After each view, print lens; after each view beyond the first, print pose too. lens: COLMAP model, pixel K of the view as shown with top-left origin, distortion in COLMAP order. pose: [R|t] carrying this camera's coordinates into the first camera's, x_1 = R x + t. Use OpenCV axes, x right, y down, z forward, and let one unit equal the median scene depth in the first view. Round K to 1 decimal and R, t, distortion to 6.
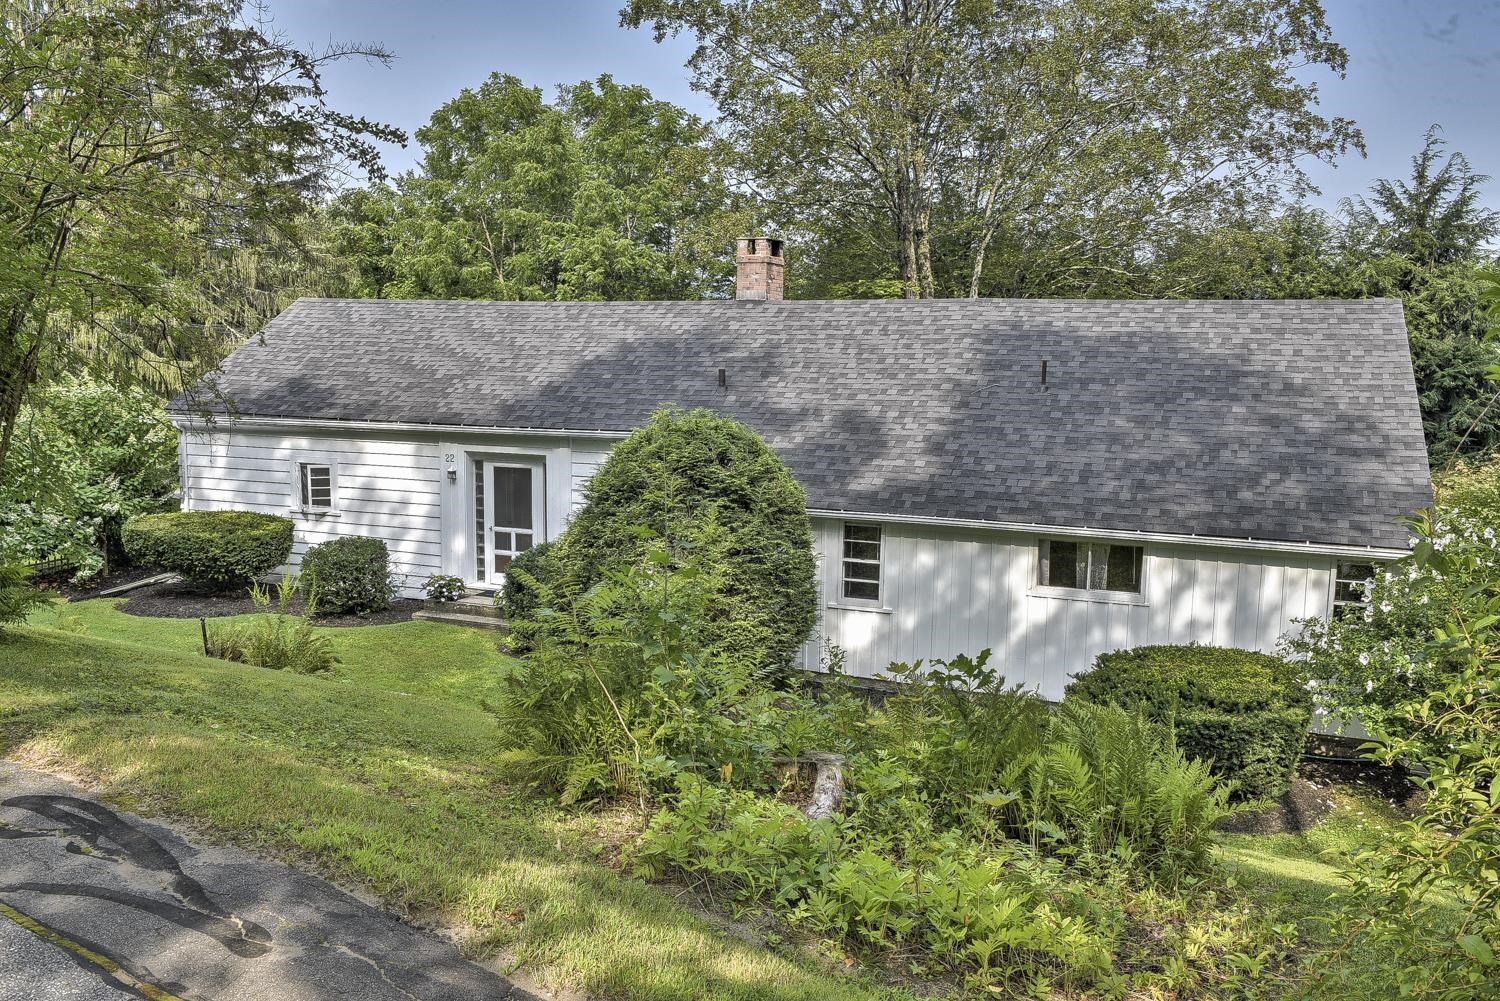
lens RADIAL K [[1218.3, 0, 750.0], [0, 1218.3, 500.5], [0, 0, 1]] dist [-0.008609, -0.002456]
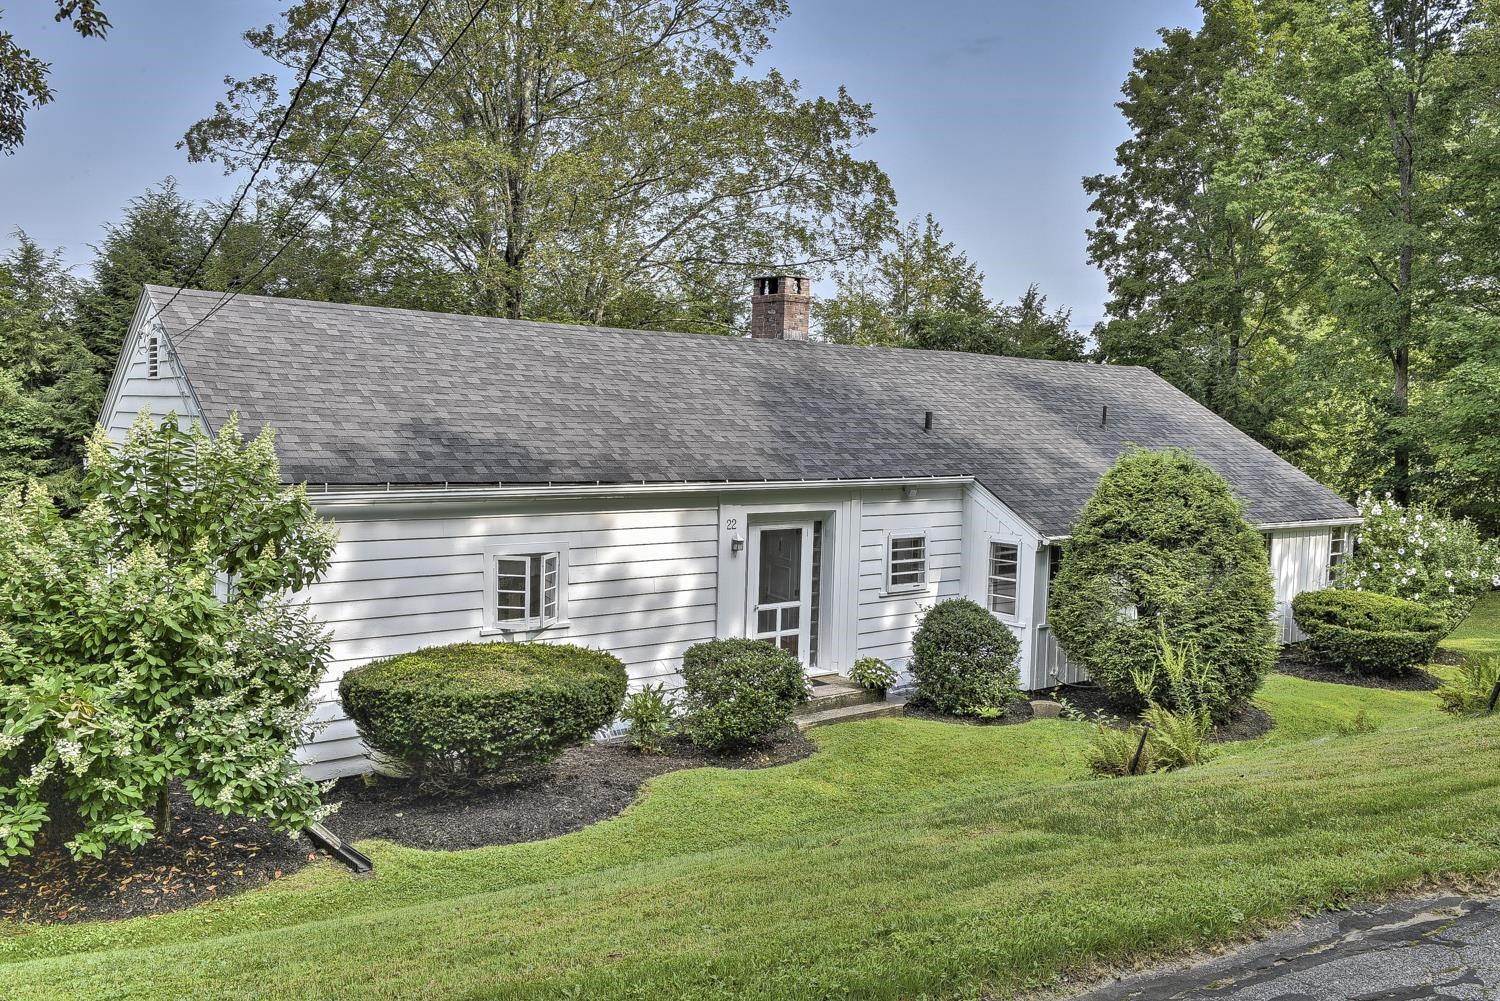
lens RADIAL K [[1218.3, 0, 750.0], [0, 1218.3, 500.5], [0, 0, 1]] dist [-0.008609, -0.002456]
pose [[0.461092, -0.059813, 0.885334, -0.900555], [0.091057, 0.995648, 0.019842, -0.062441], [-0.882668, 0.071467, 0.464532, 0.607490]]
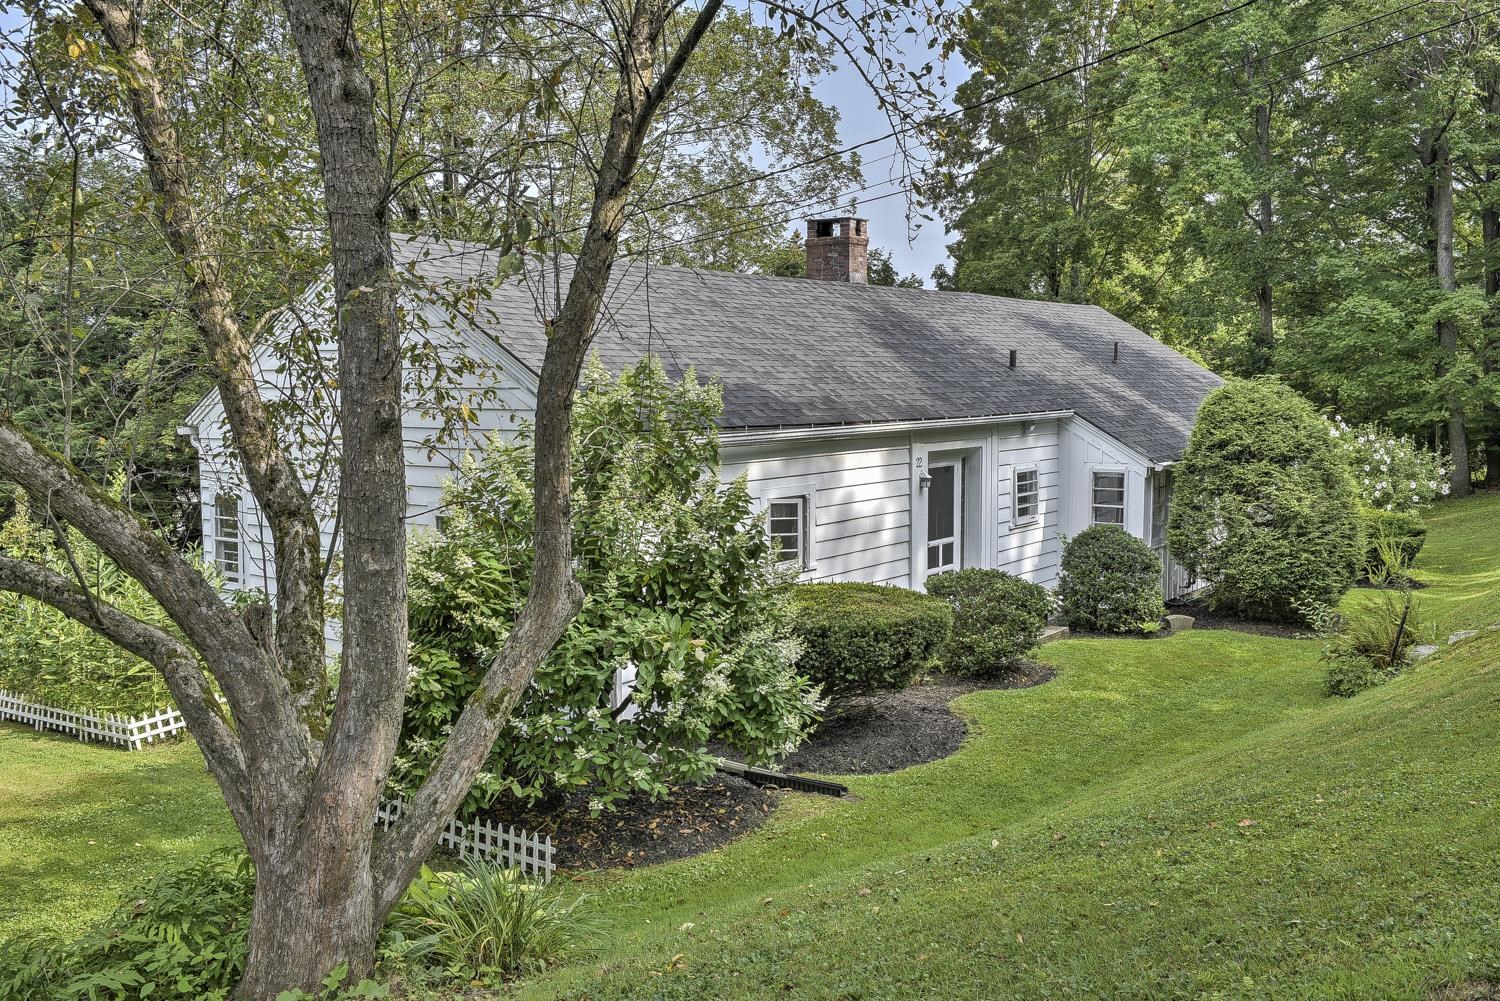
lens RADIAL K [[1341.2, 0, 750.0], [0, 1341.2, 500.5], [0, 0, 1]] dist [-0.000817, -0.009754]
pose [[0.224618, -0.100105, 0.969291, -1.084283], [0.131528, 0.988721, 0.071632, -0.084600], [-0.965529, 0.111399, 0.235251, 0.874753]]
